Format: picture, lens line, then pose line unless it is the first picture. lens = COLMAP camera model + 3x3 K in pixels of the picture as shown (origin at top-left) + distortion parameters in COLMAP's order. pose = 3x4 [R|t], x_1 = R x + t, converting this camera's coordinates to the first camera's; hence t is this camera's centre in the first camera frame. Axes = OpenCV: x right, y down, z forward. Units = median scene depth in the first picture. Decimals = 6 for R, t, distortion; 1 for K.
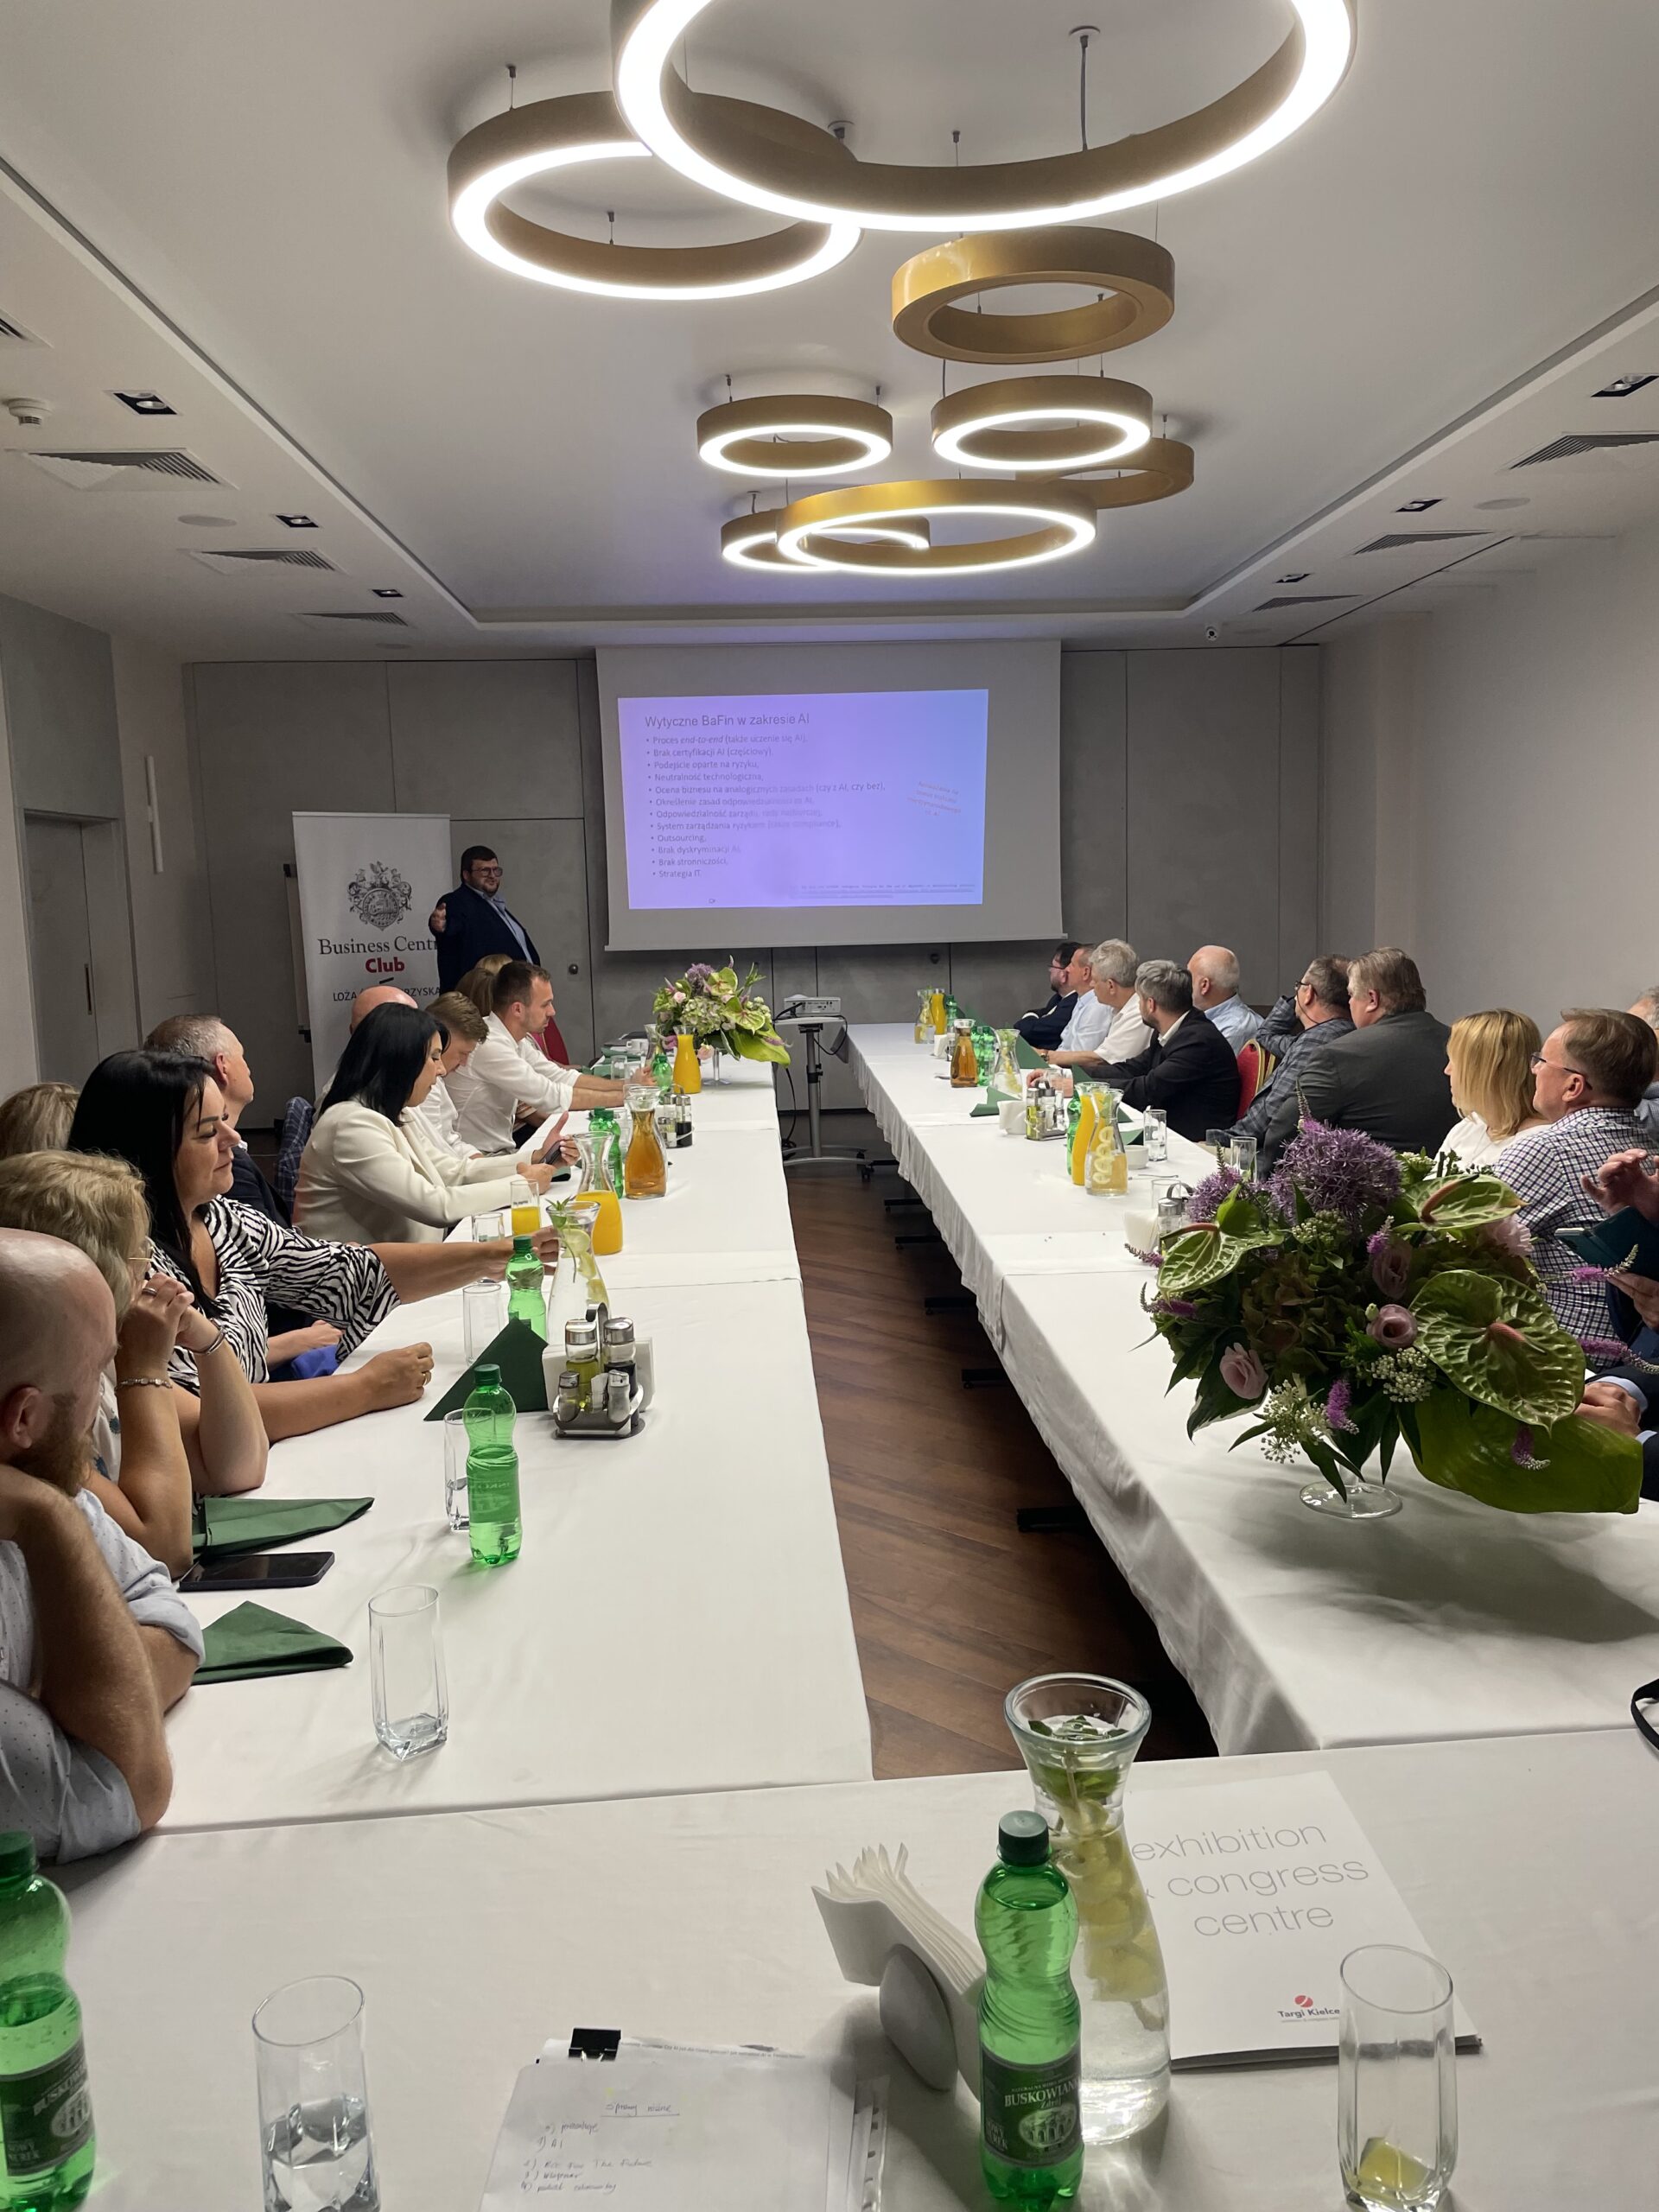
lens RADIAL K [[1668.5, 0, 850.8], [0, 1668.5, 1098.9], [0, 0, 1]] dist [0.082881, -0.115783]
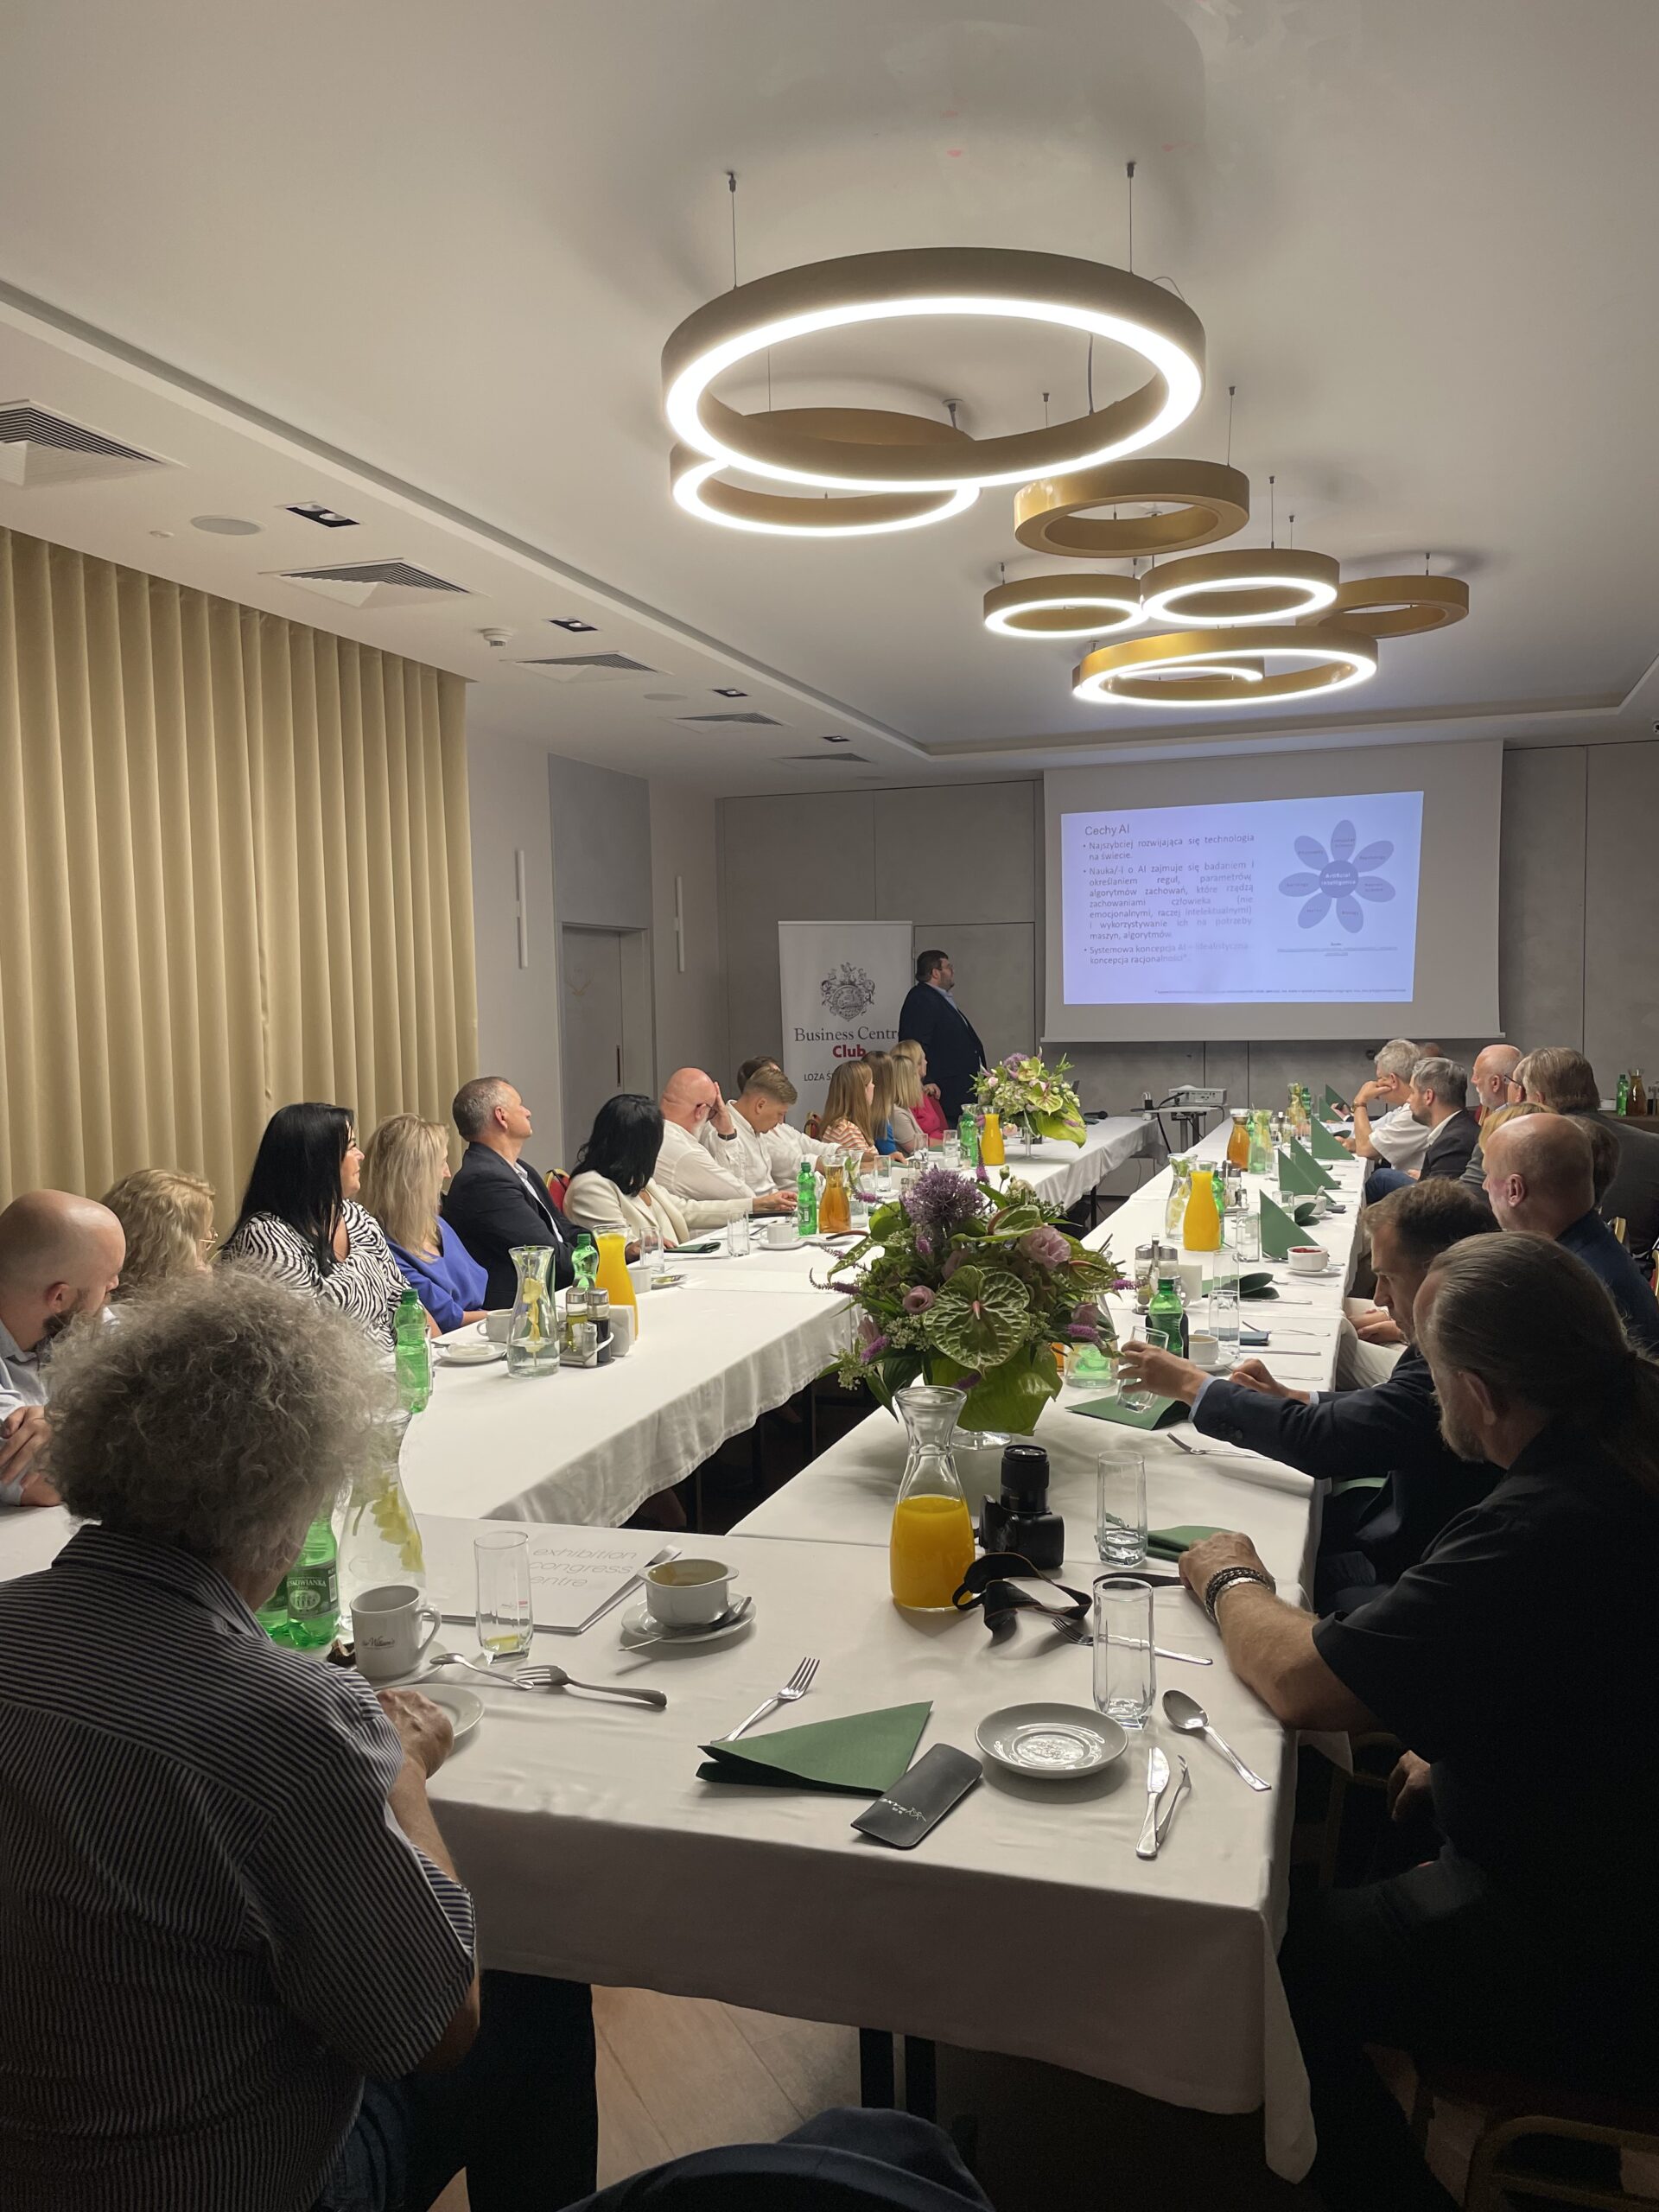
lens RADIAL K [[1652.7, 0, 822.7], [0, 1652.7, 1123.7], [0, 0, 1]] dist [0.066462, -0.103109]
pose [[0.927956, 0.037018, -0.370848, 0.159616], [-0.051761, 0.998212, -0.029877, 0.006254], [0.369079, 0.046920, 0.928213, -0.075265]]
